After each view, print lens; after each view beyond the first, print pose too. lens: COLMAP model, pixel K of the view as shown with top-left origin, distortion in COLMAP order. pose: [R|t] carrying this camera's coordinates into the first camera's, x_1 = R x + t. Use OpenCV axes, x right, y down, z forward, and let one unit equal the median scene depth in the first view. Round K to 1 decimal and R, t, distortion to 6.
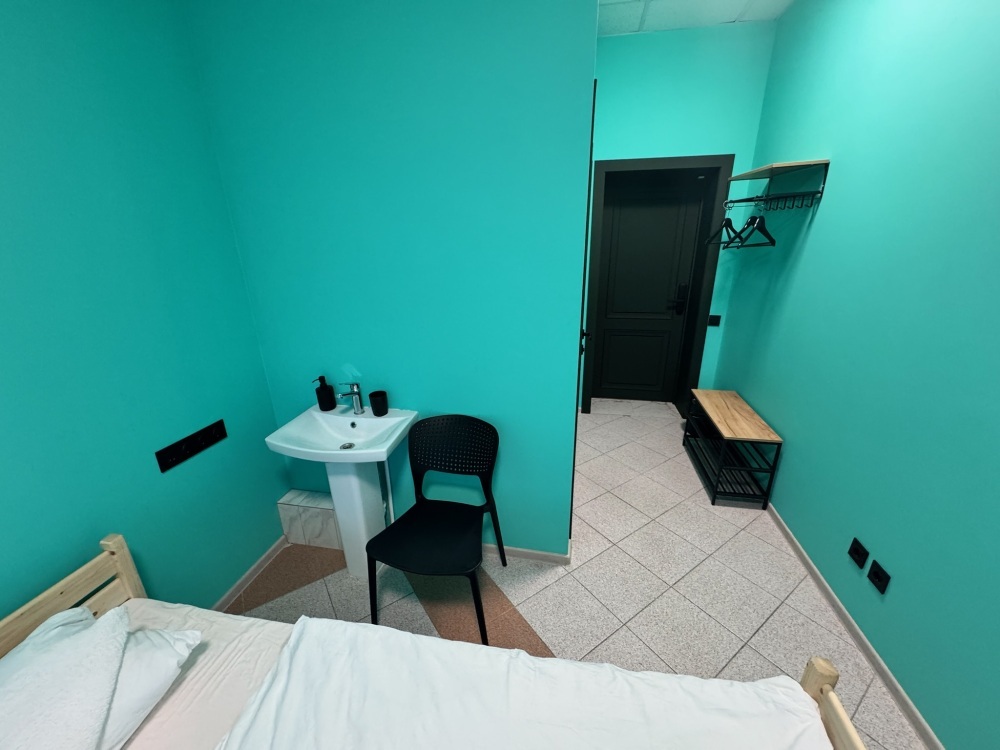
lens RADIAL K [[398.6, 0, 498.3], [0, 398.6, 376.5], [0, 0, 1]] dist [-0.000416, 0.000052]
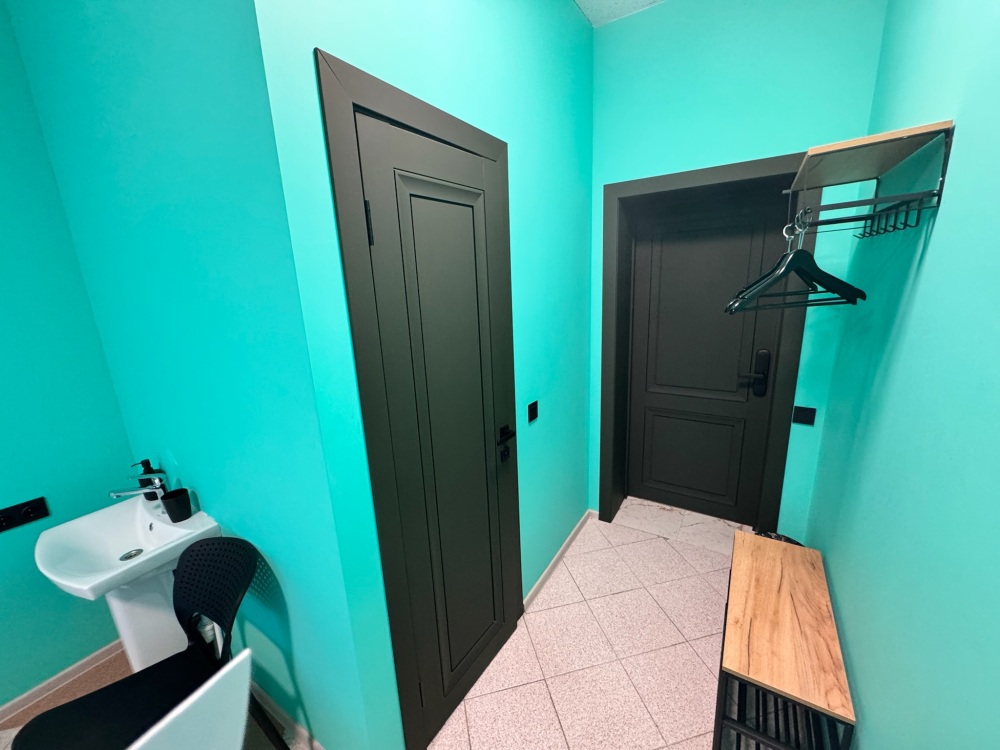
lens RADIAL K [[398.6, 0, 497.1], [0, 398.6, 375.7], [0, 0, 1]] dist [-0.000416, 0.000052]
pose [[0.928833, 0.061816, -0.365304, 0.453986], [-0.096148, 0.992420, -0.076535, -0.151810], [0.357804, 0.106211, 0.927737, 0.368217]]
